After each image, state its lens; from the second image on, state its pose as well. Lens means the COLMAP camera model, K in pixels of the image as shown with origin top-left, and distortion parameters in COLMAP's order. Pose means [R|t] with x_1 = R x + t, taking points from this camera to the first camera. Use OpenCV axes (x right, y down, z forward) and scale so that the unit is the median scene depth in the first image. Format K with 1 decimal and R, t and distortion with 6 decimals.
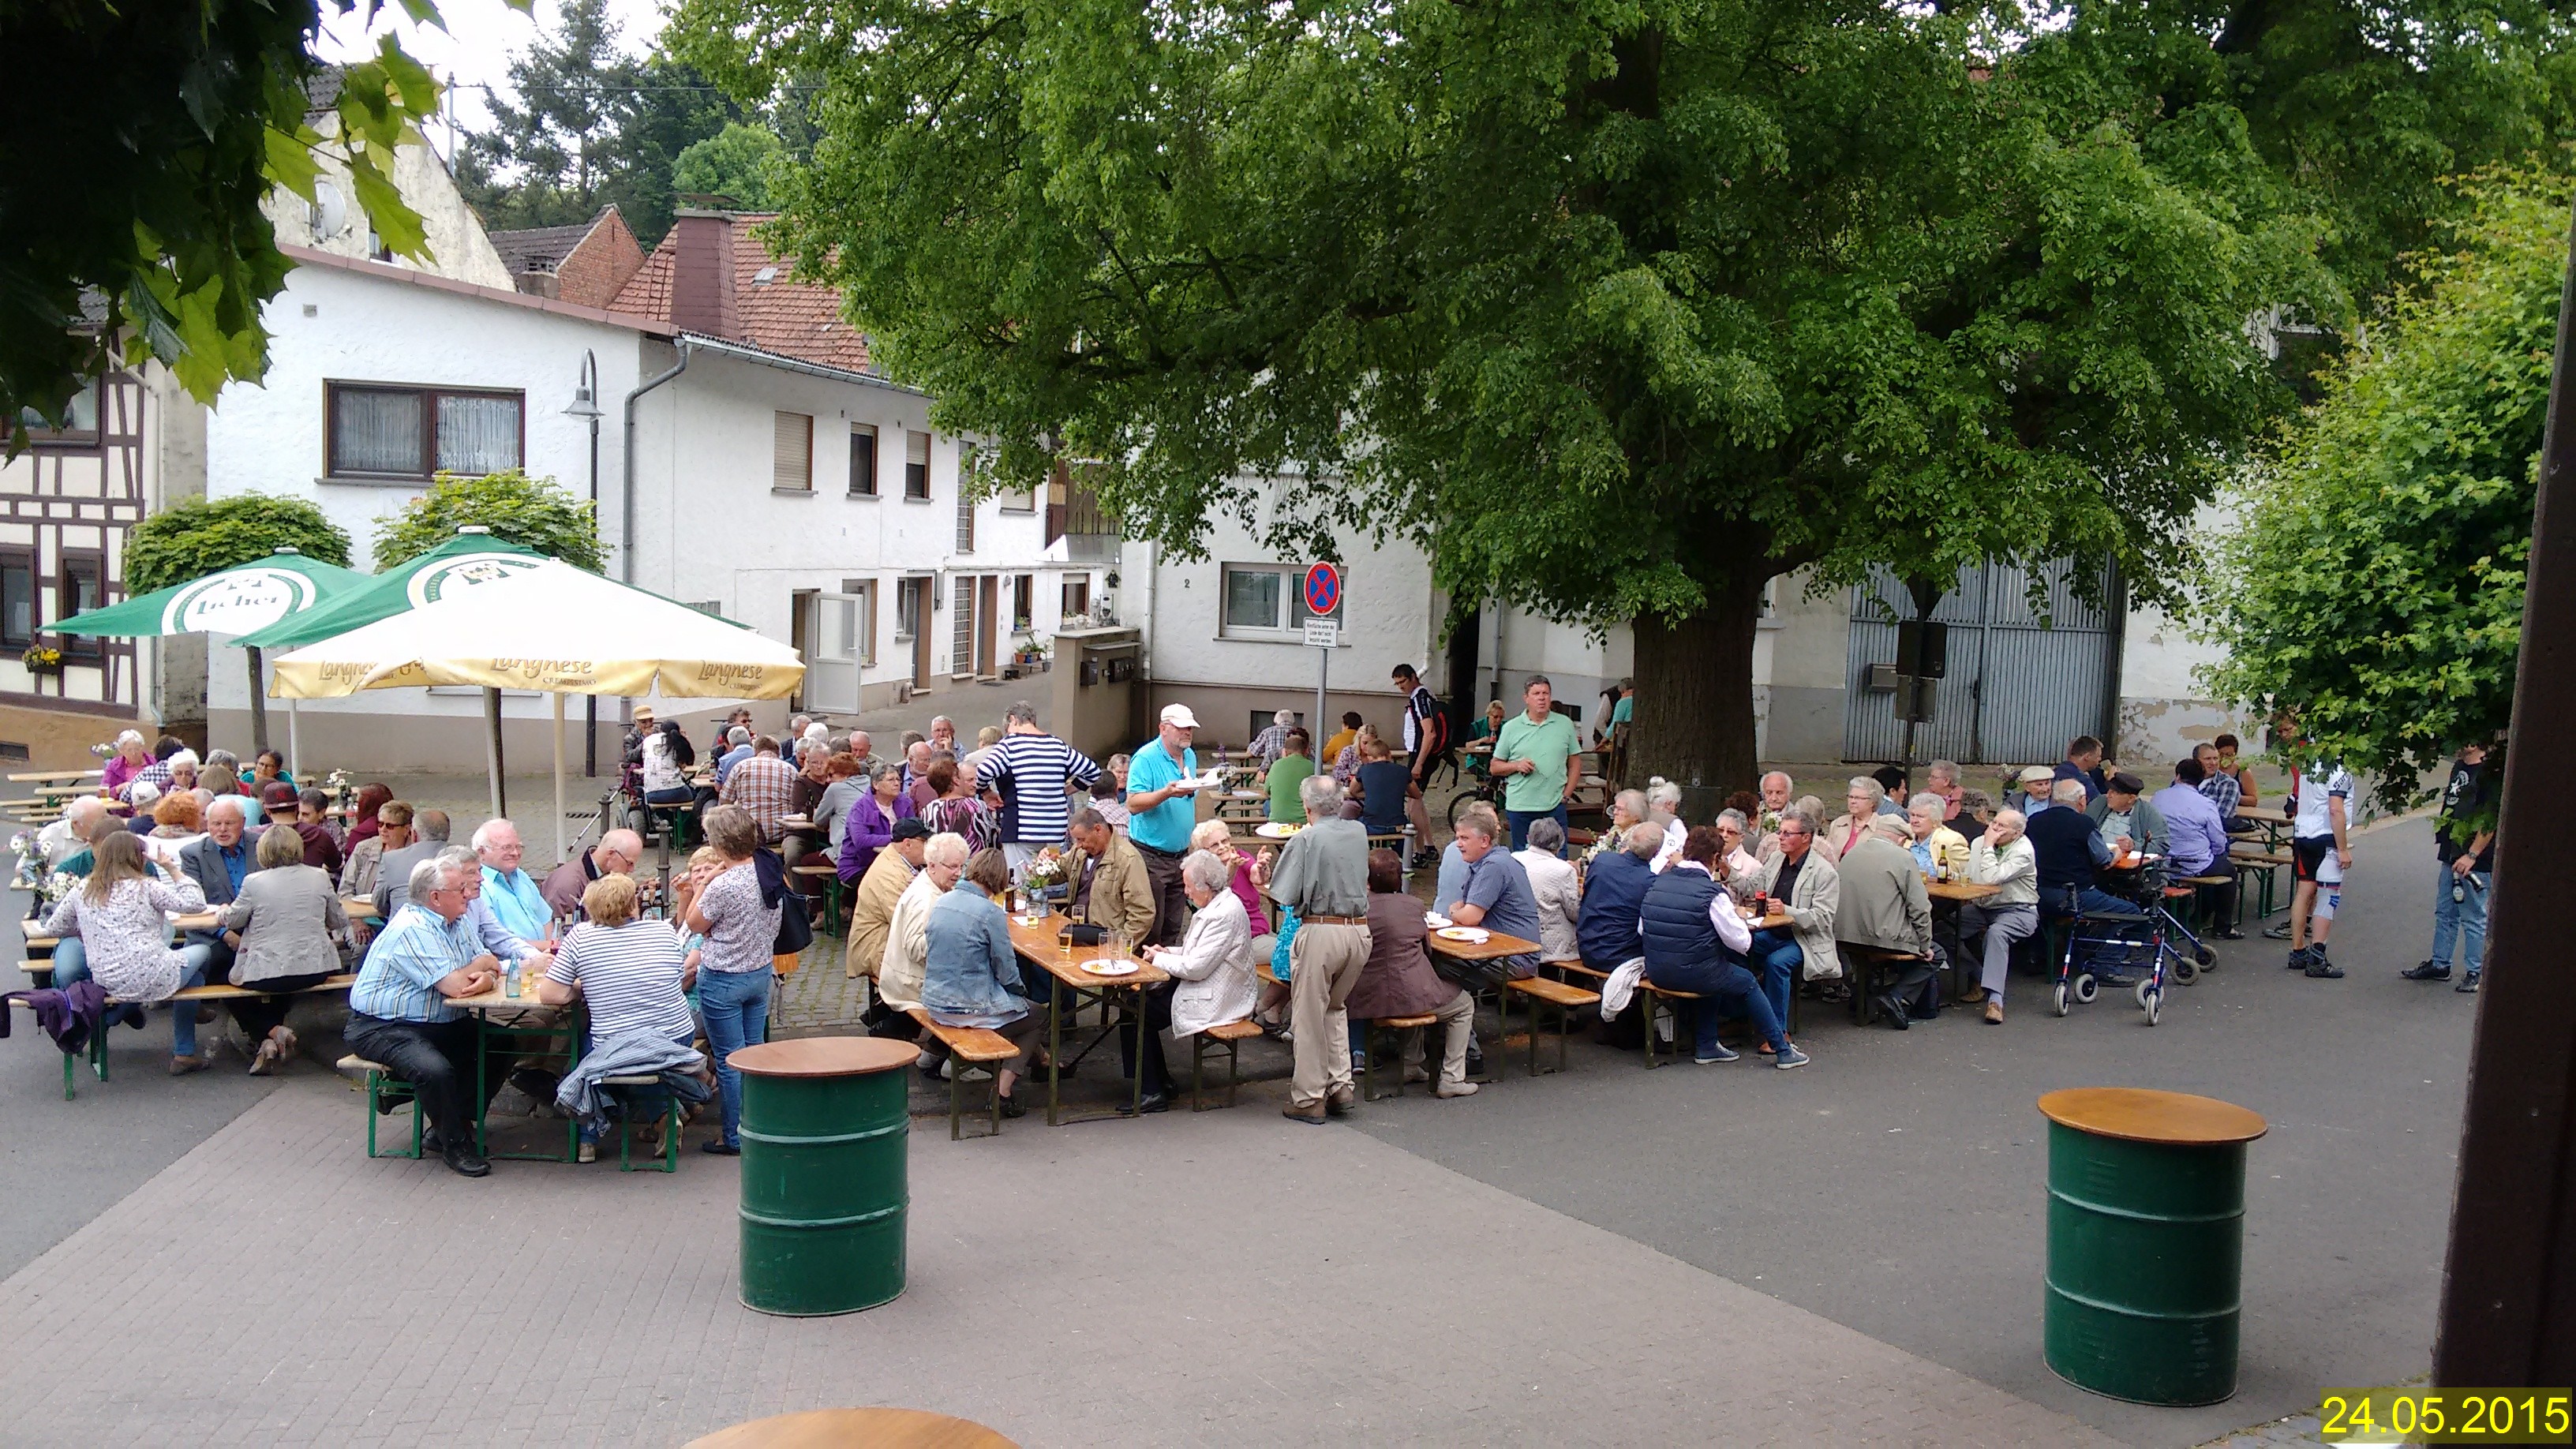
lens RADIAL K [[1957.6, 0, 1291.4], [0, 1957.6, 665.3], [0, 0, 1]] dist [0.099191, -0.134489]
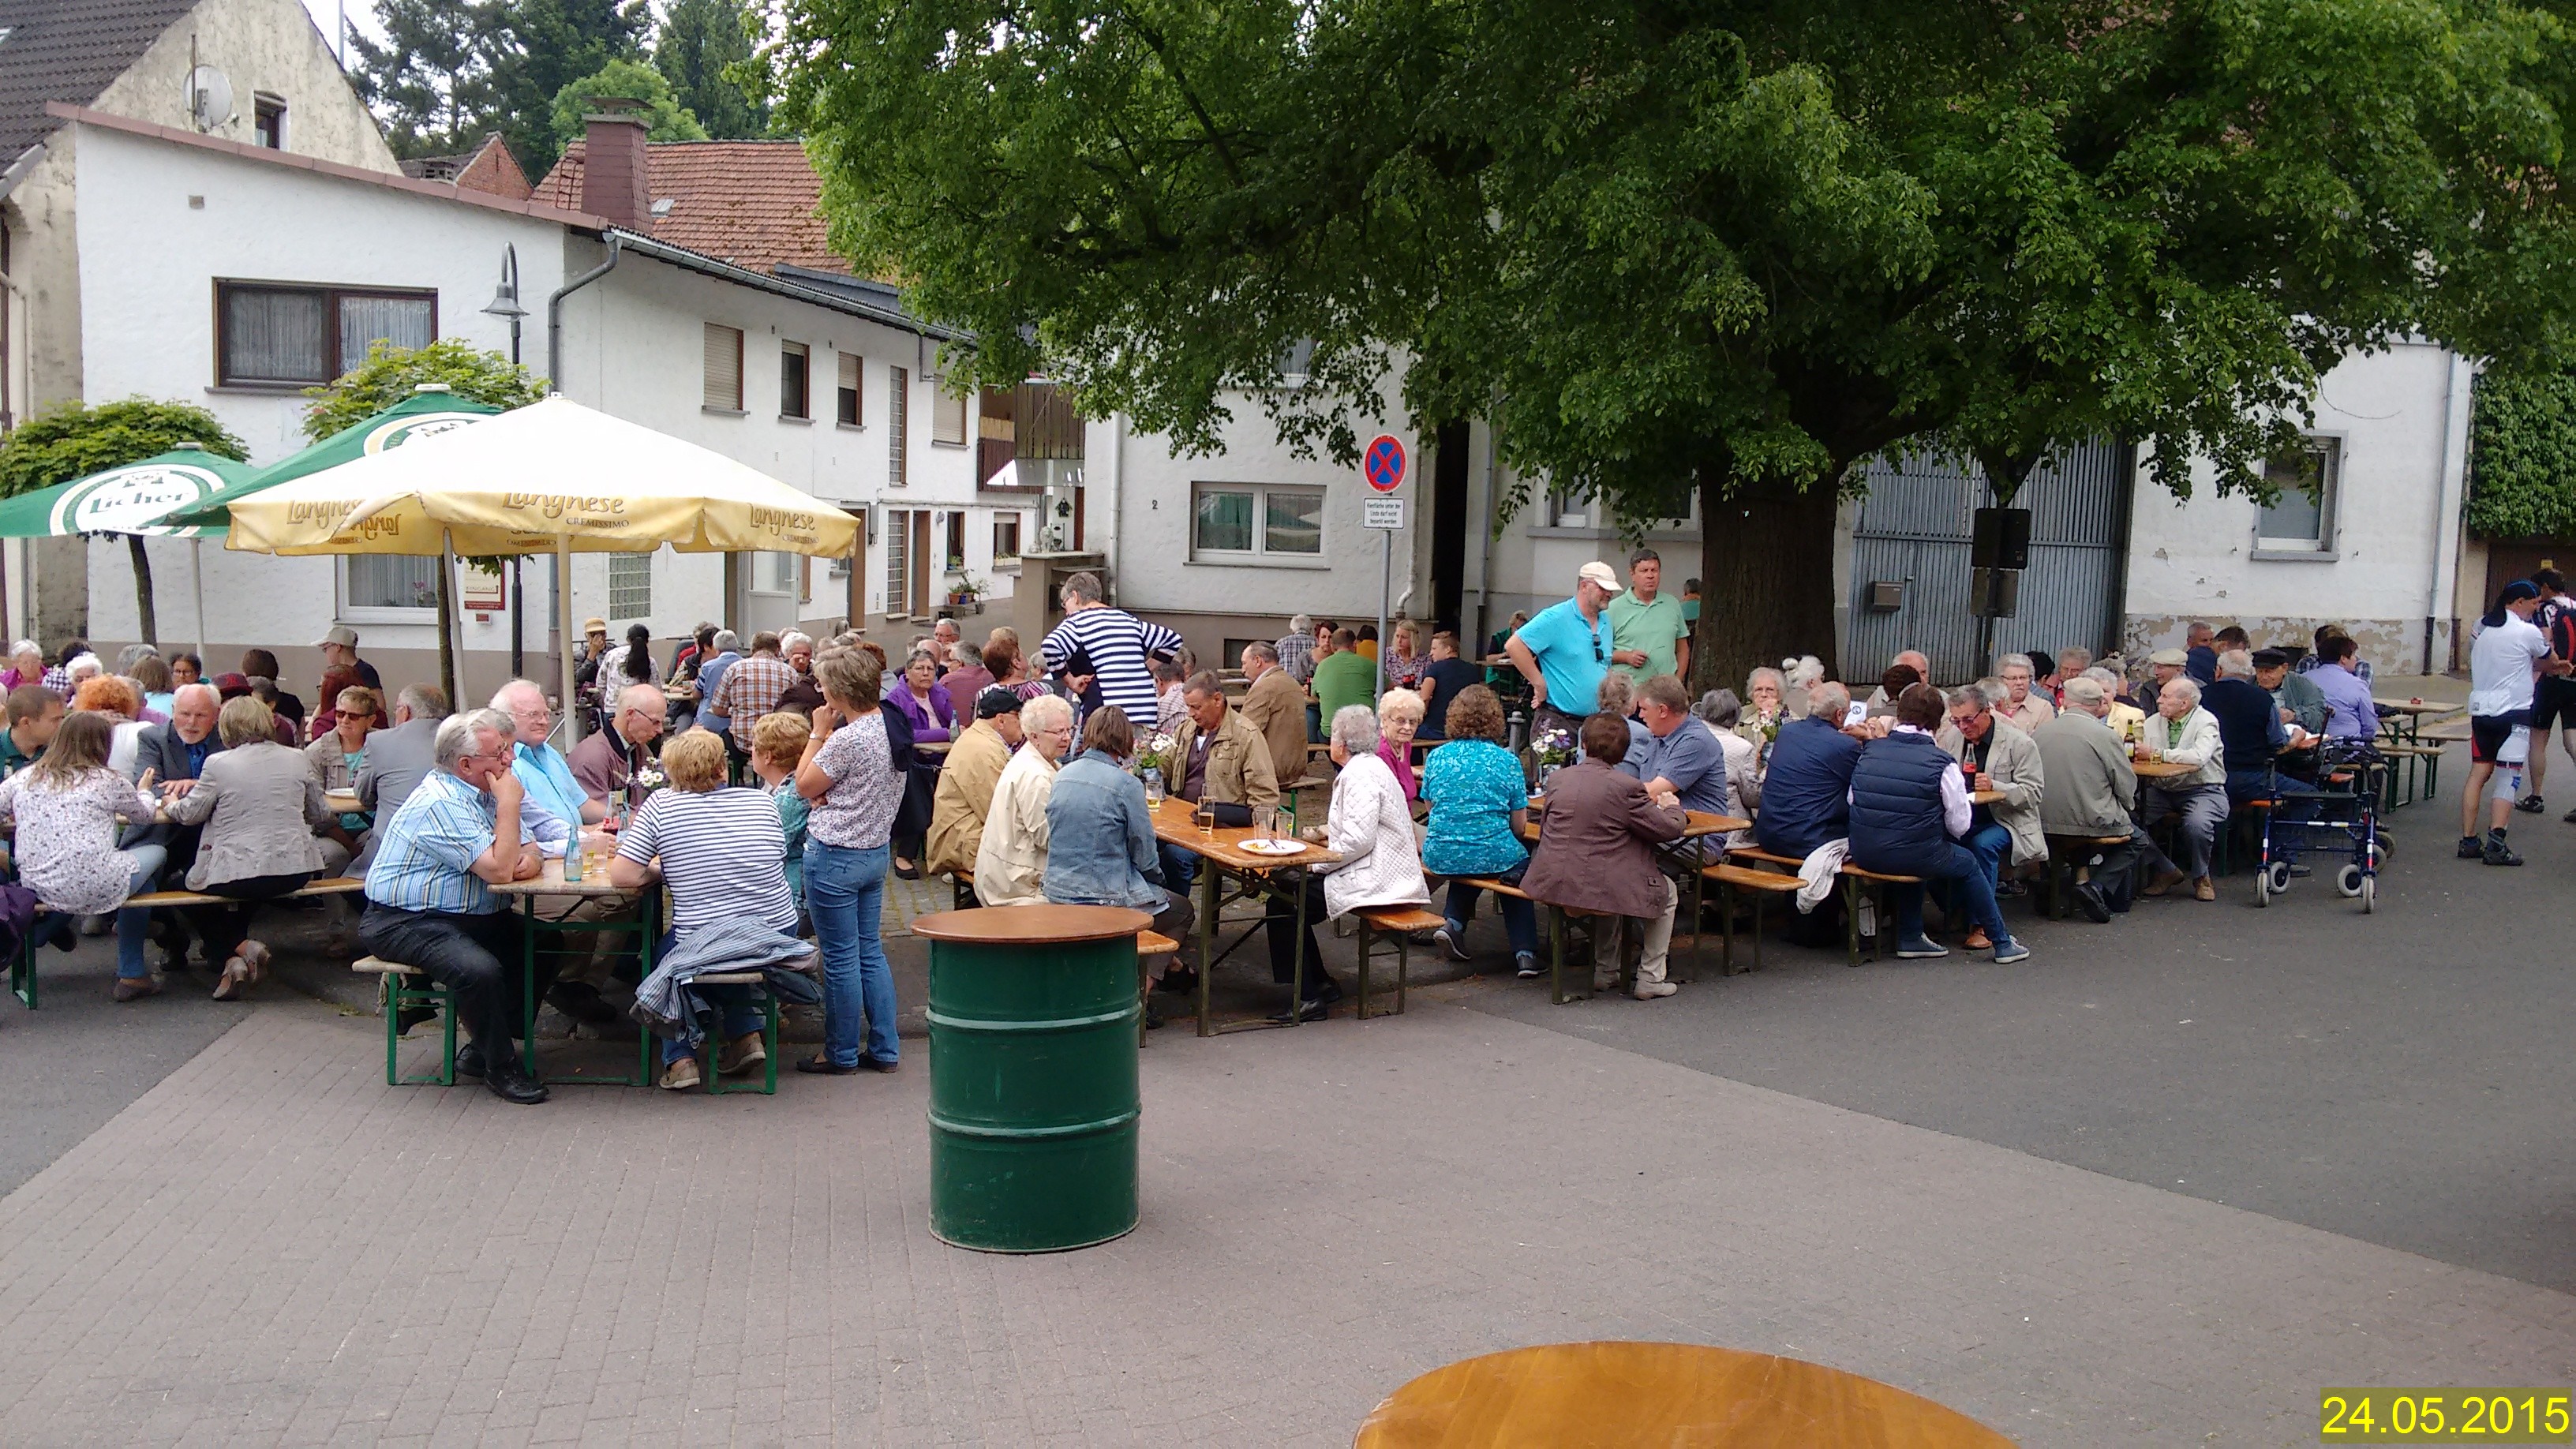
lens RADIAL K [[1963.2, 0, 1285.0], [0, 1963.2, 657.7], [0, 0, 1]] dist [0.085882, -0.114181]
pose [[0.998350, -0.011077, 0.056337, -0.101281], [0.010436, 0.999877, 0.011671, 0.047897], [-0.056460, -0.011064, 0.998344, 0.123264]]
